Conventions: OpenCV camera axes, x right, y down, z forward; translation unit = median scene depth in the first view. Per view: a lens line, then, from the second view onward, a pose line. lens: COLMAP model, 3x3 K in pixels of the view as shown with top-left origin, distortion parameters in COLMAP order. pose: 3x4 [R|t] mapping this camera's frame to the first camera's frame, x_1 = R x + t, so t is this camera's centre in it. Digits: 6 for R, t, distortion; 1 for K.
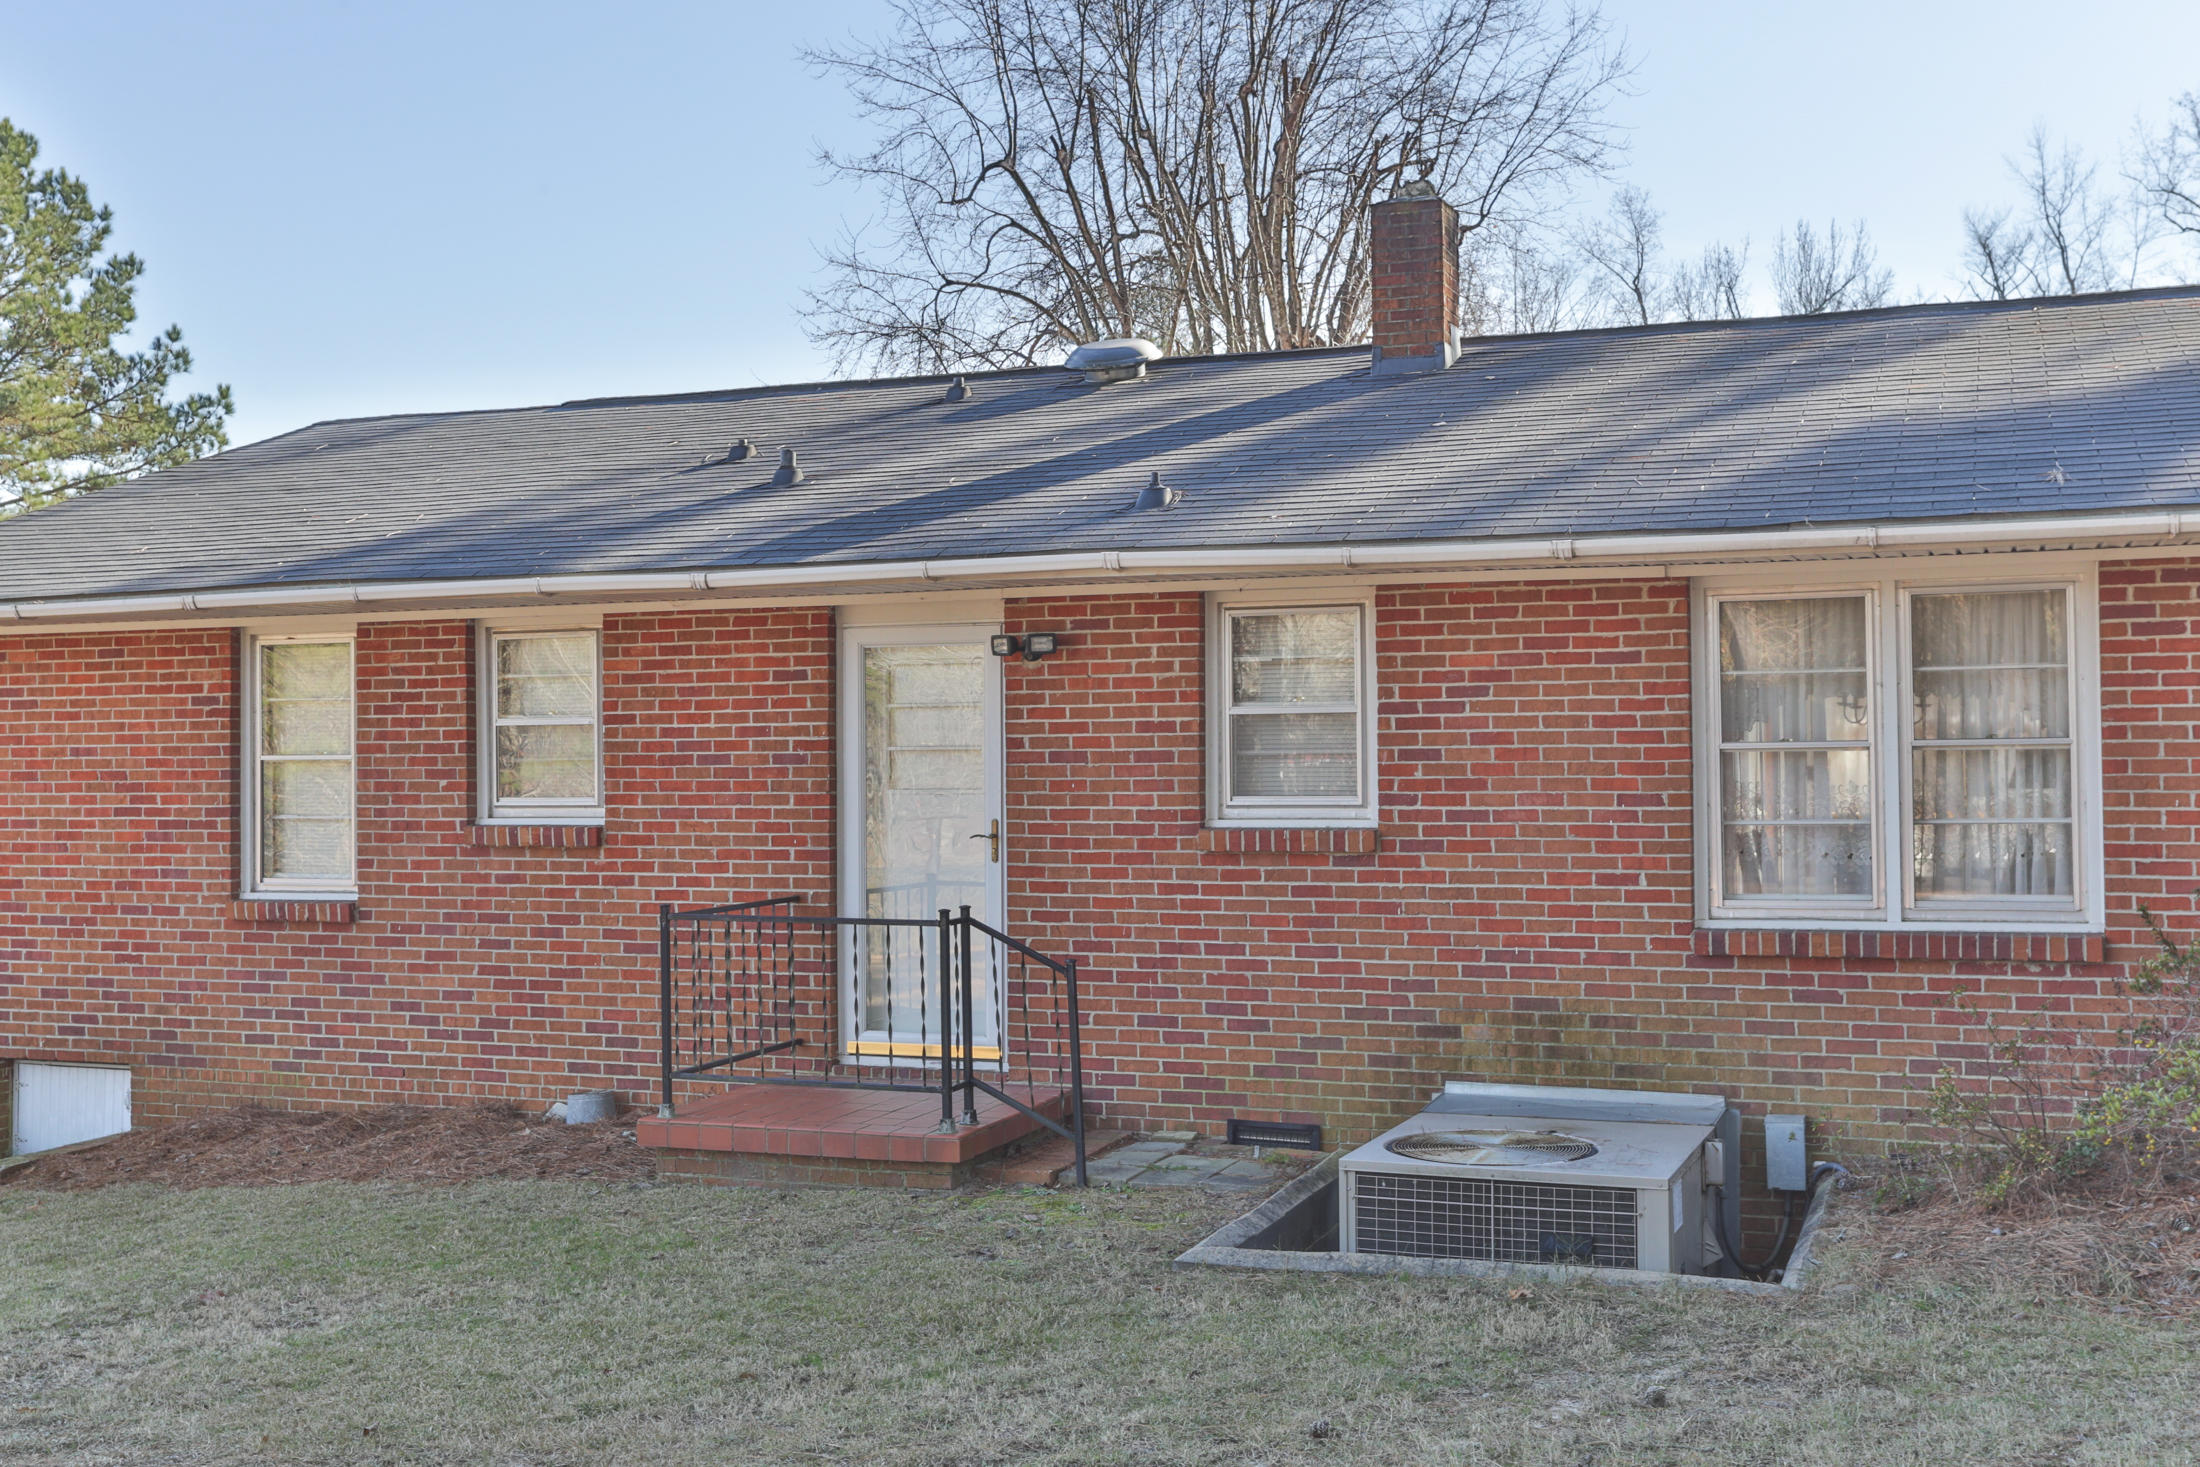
lens RADIAL K [[2285.6, 0, 1100.1], [0, 2285.6, 734.6], [0, 0, 1]] dist [0.004841, 0.000000]
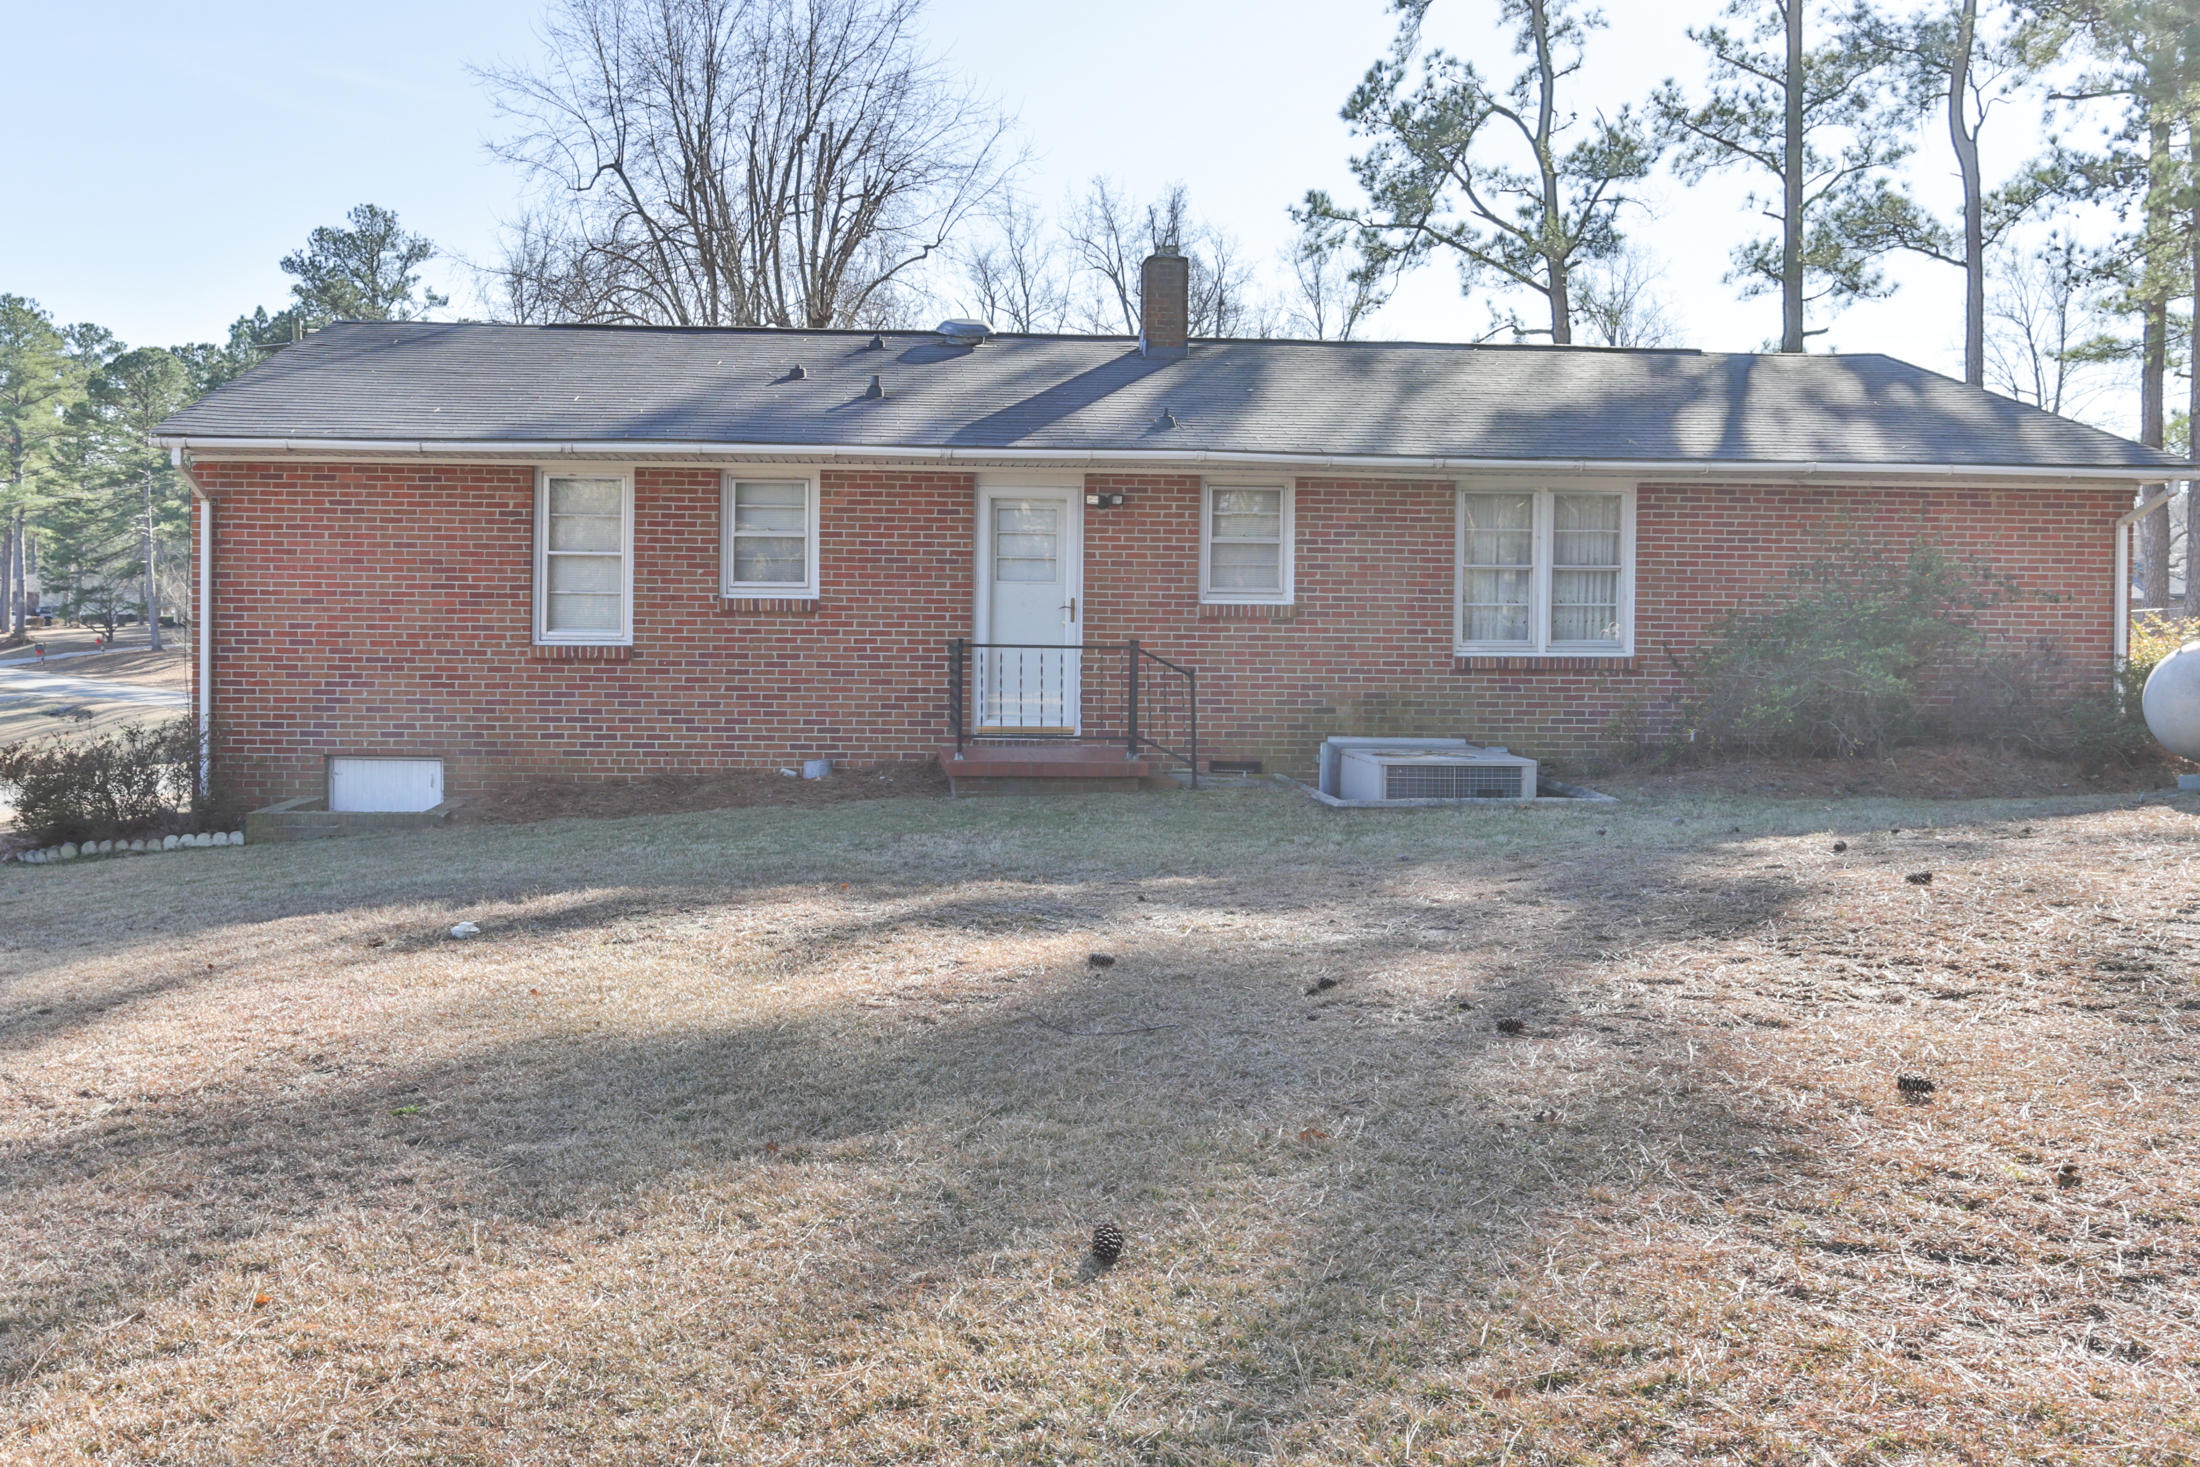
lens RADIAL K [[1649.6, 0, 1097.3], [0, 1649.6, 637.5], [0, 0, 1]] dist [-0.003190, -0.000502]
pose [[0.915497, 0.013016, 0.402114, -0.509397], [-0.022869, 0.999544, 0.019713, 0.039417], [-0.401674, -0.027244, 0.915377, -0.165626]]
